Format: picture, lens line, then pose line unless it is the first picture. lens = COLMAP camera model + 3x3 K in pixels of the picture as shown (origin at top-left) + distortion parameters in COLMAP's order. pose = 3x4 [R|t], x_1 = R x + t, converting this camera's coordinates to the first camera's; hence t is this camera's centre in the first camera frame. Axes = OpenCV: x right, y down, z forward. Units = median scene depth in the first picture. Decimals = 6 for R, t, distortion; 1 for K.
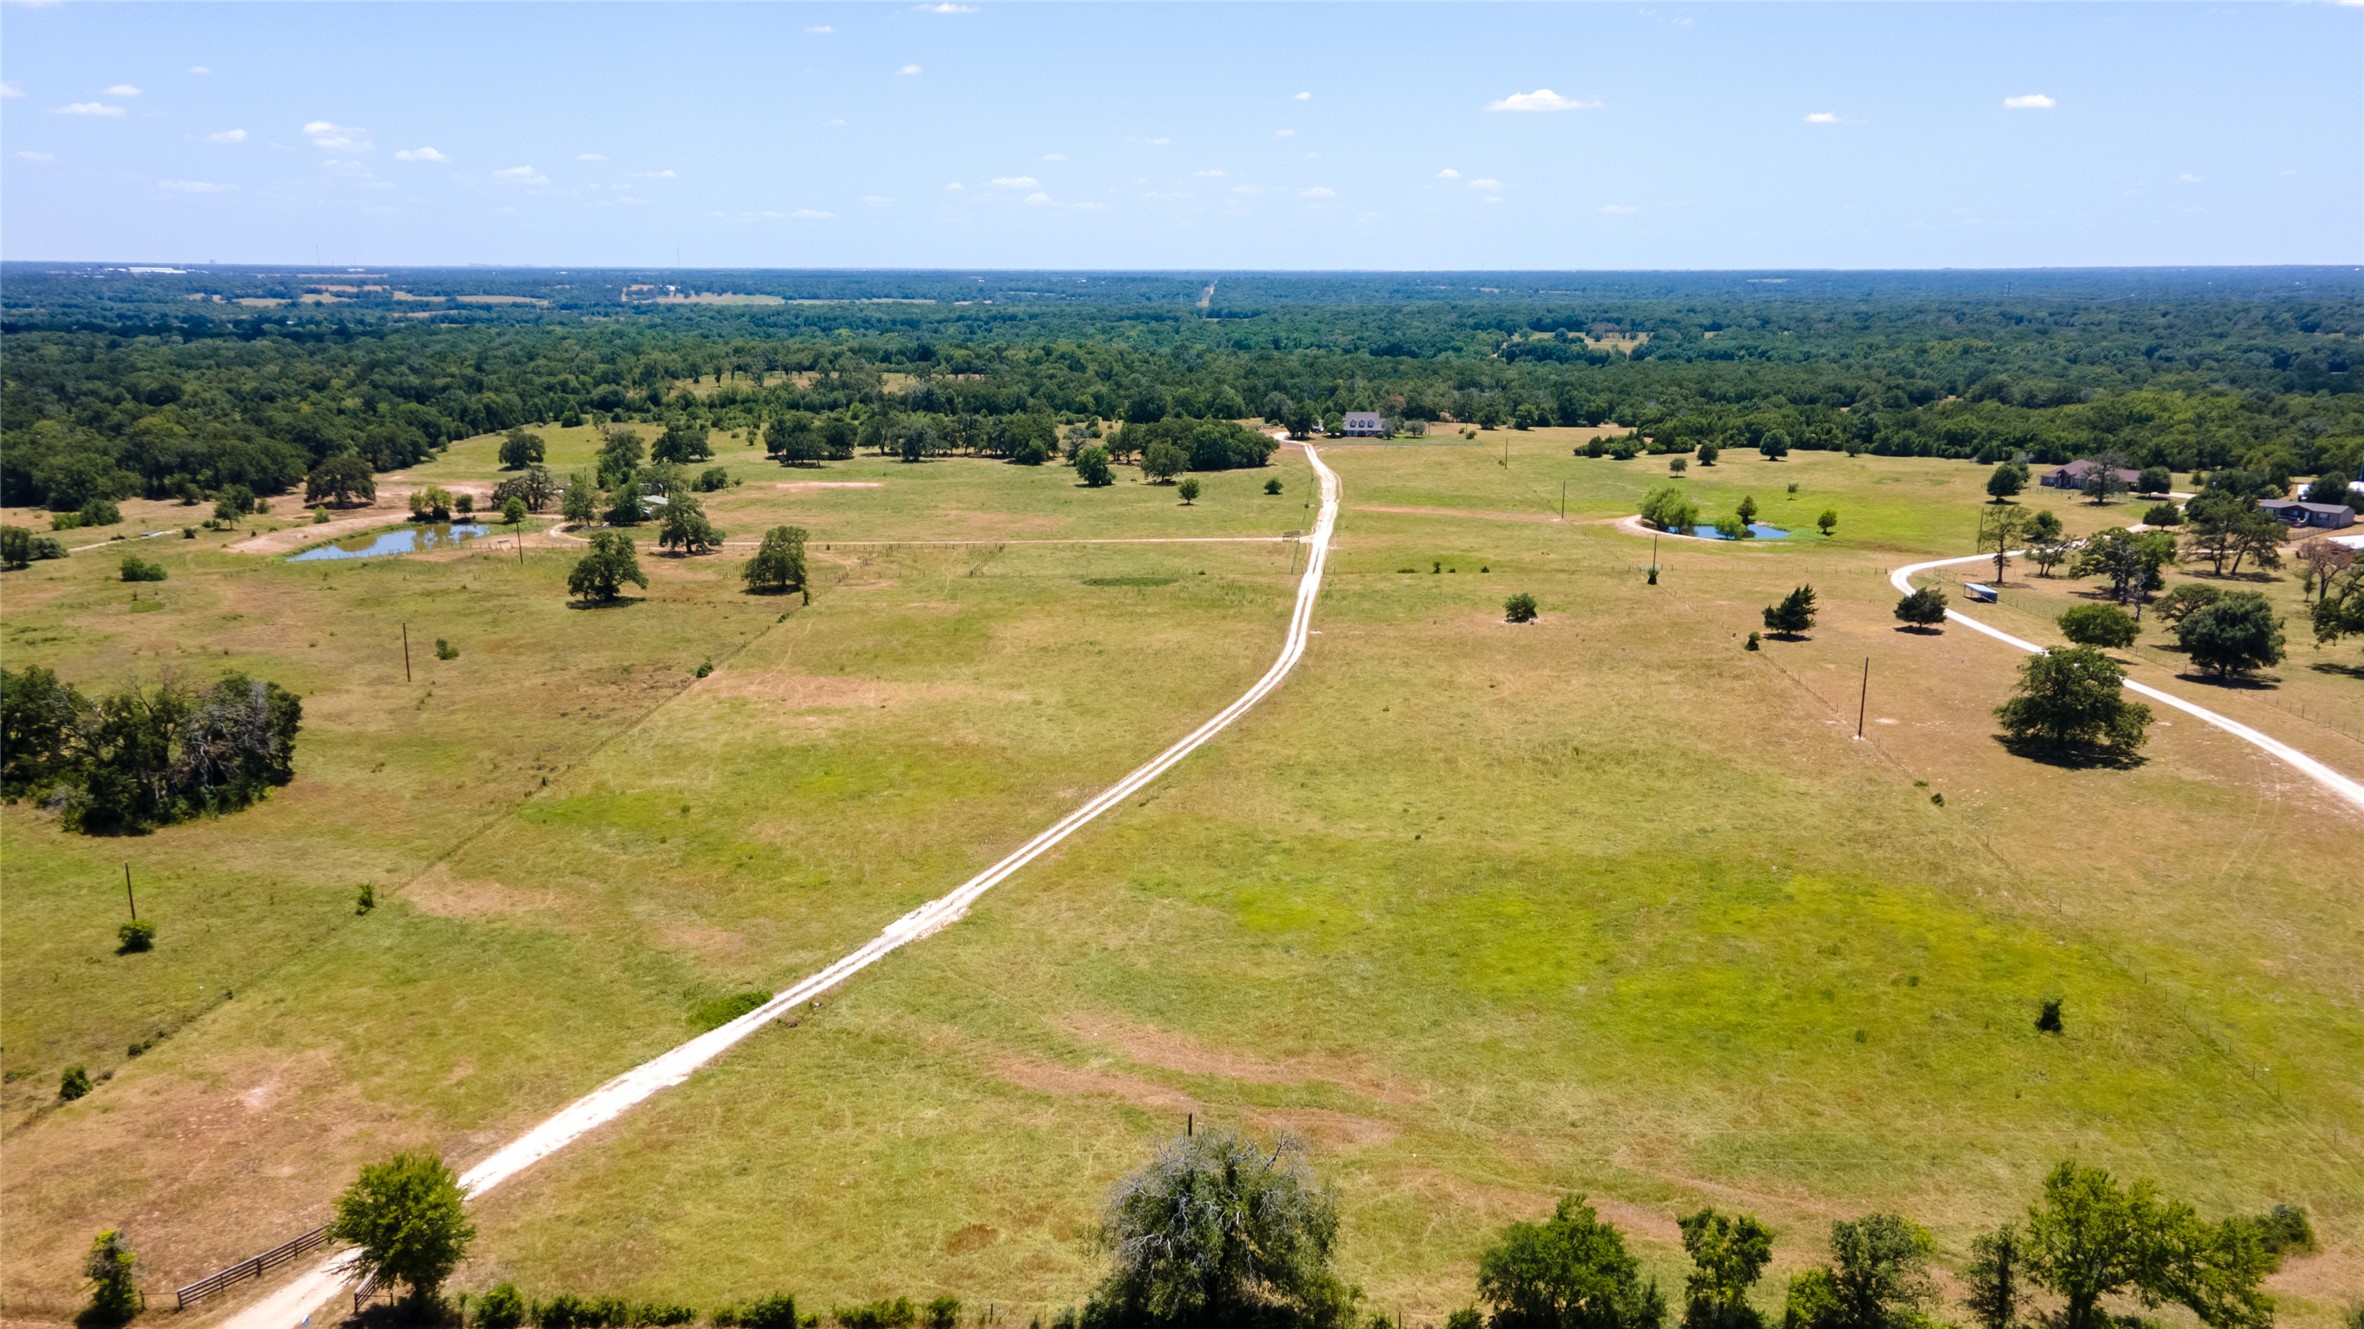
lens RADIAL K [[1784.9, 0, 1206.2], [0, 1784.9, 666.9], [0, 0, 1]] dist [0.035732, -0.004482]
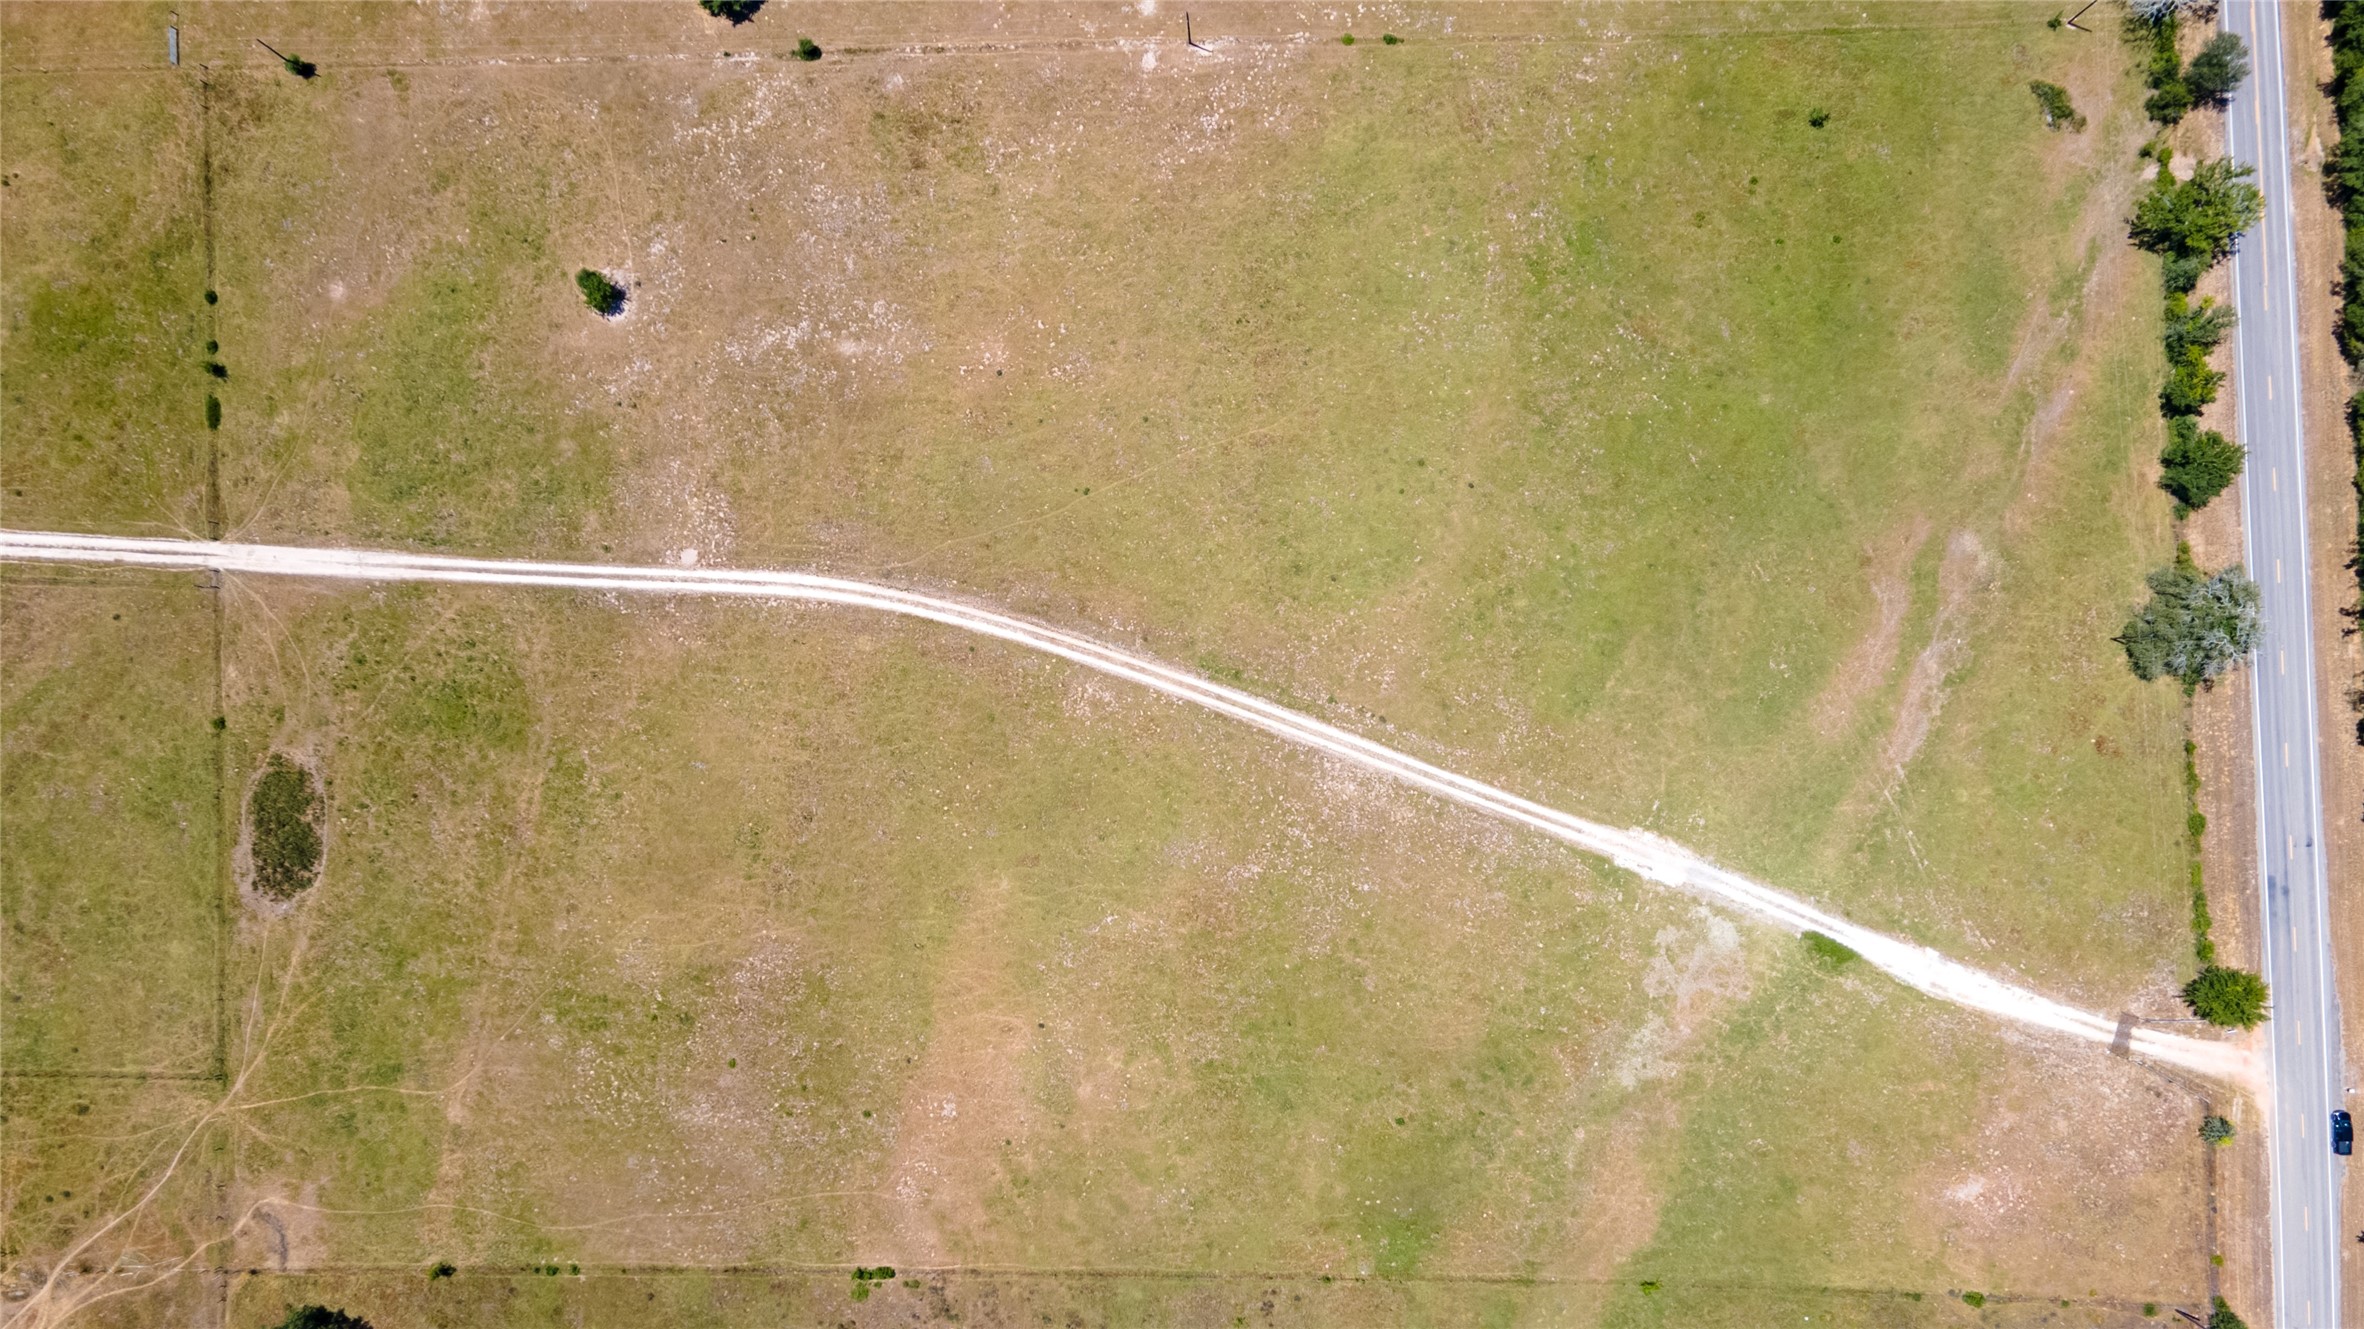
lens RADIAL K [[1780.8, 0, 1182.0], [0, 1780.8, 664.5], [0, 0, 1]] dist [0.042373, 0.001168]
pose [[-0.046209, -0.998548, 0.027678, -0.013892], [0.237605, 0.015925, 0.971231, -0.552693], [-0.970262, 0.051456, 0.236524, 0.446022]]
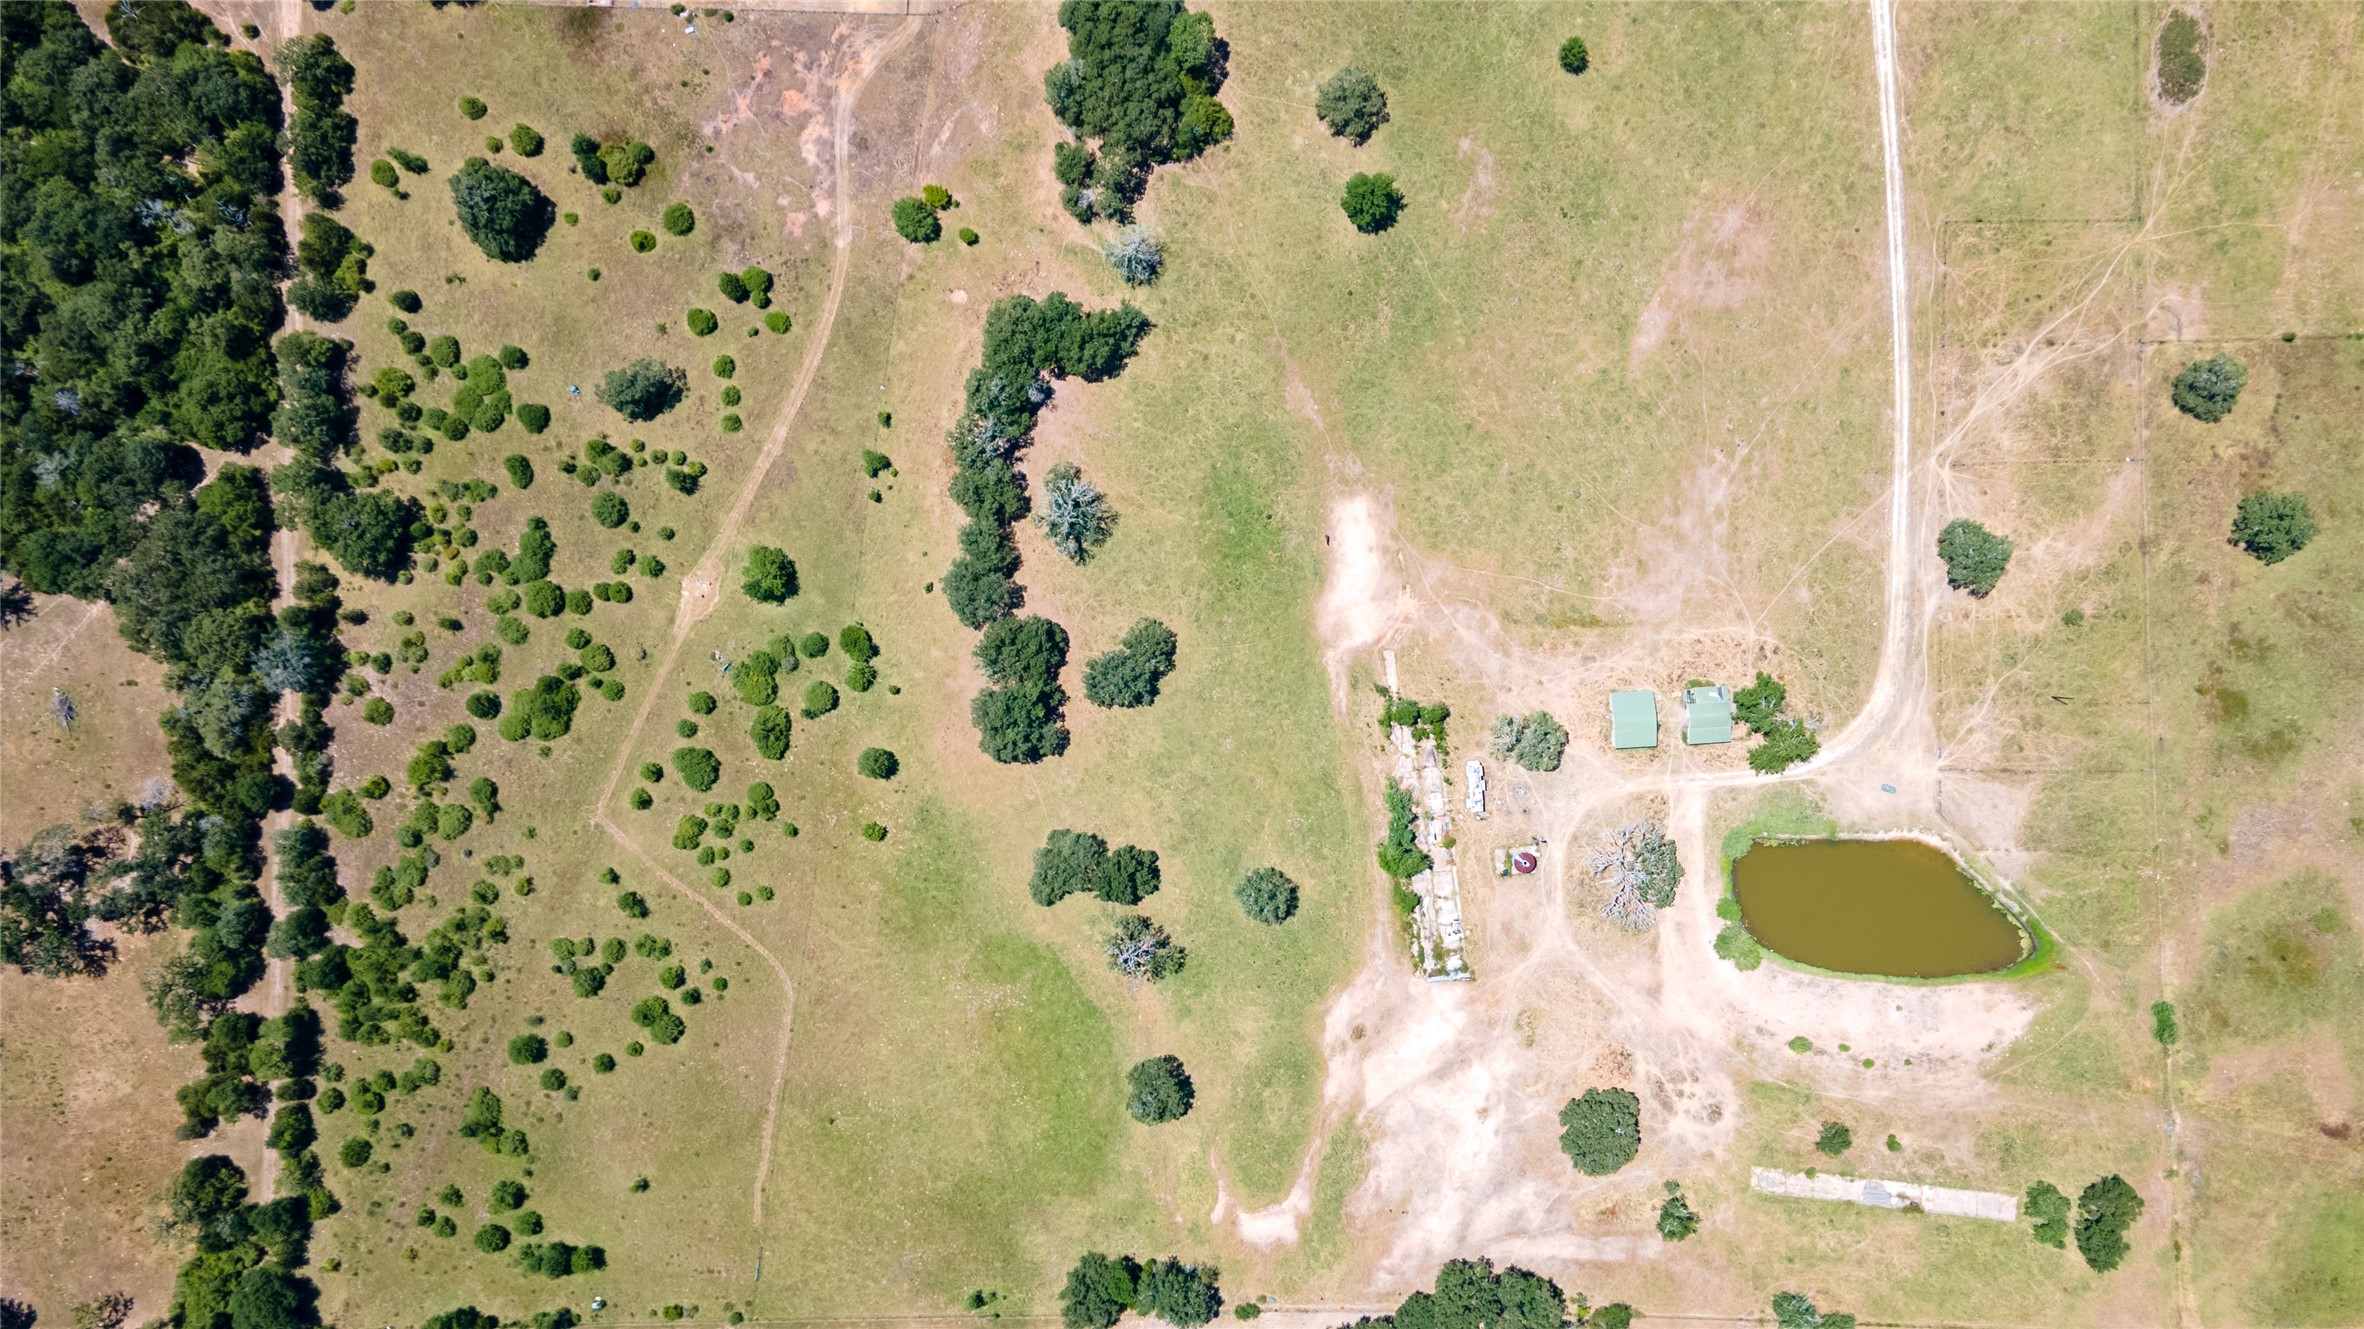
lens RADIAL K [[1749.8, 0, 1182.0], [0, 1749.8, 664.5], [0, 0, 1]] dist [0.051864, 0.001768]
pose [[-0.060659, -0.998015, 0.016939, -0.336054], [0.249052, 0.001301, 0.968489, -1.068689], [-0.966589, 0.062966, 0.248479, 1.168628]]
